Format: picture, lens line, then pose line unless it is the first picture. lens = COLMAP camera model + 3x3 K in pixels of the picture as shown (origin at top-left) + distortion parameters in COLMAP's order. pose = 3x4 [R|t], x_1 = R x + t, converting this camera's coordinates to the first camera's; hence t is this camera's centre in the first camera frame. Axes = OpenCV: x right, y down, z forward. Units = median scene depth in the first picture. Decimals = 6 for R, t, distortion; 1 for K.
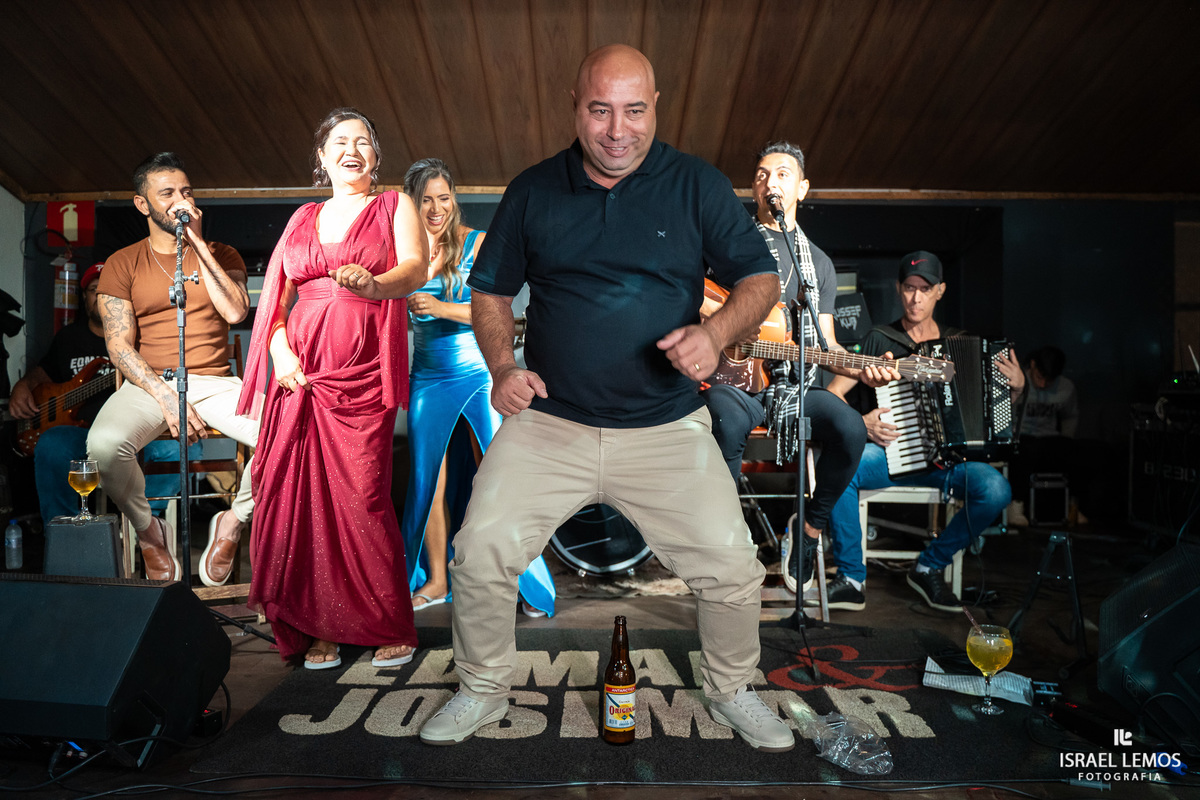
lens RADIAL K [[975.1, 0, 600.0], [0, 975.1, 400.0], [0, 0, 1]] dist [-0.122530, 0.097129]
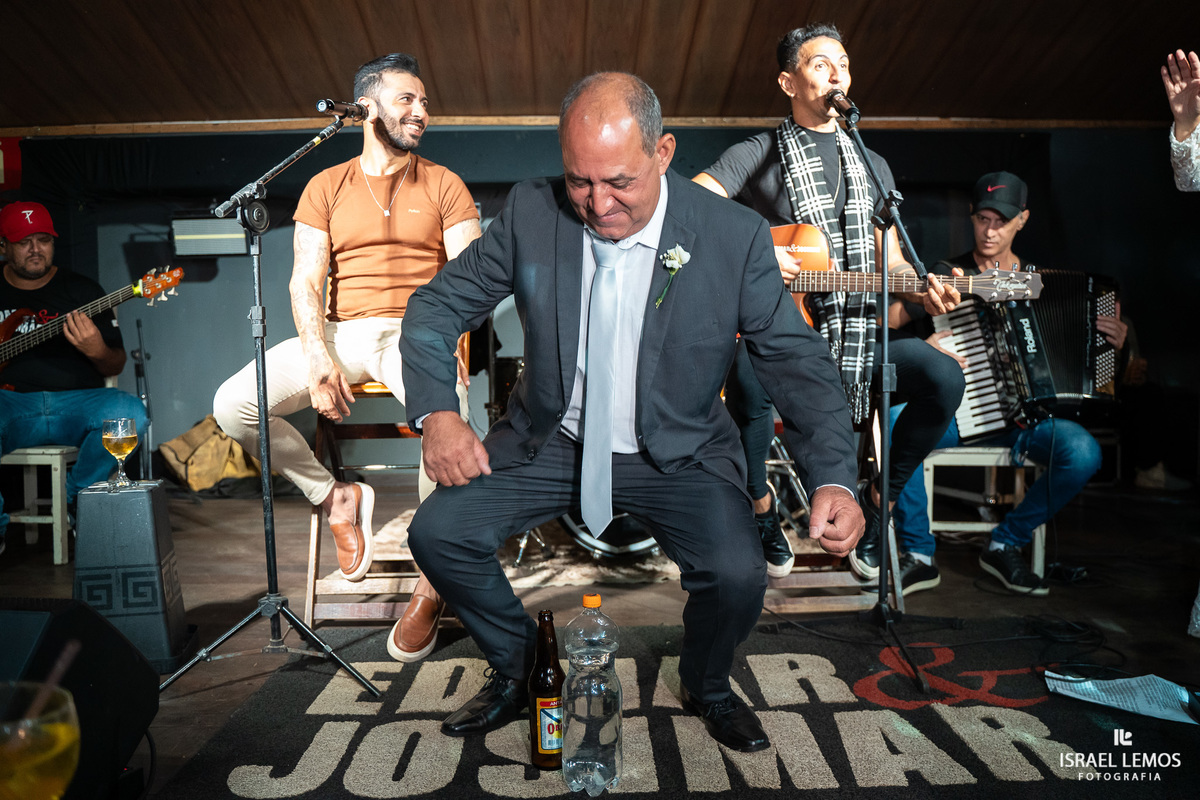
lens RADIAL K [[975.1, 0, 600.0], [0, 975.1, 400.0], [0, 0, 1]] dist [-0.122530, 0.097129]
pose [[0.999561, -0.014838, 0.025641, -0.036956], [0.013829, 0.999140, 0.039078, 0.010544], [-0.026199, -0.038707, 0.998907, 0.160759]]
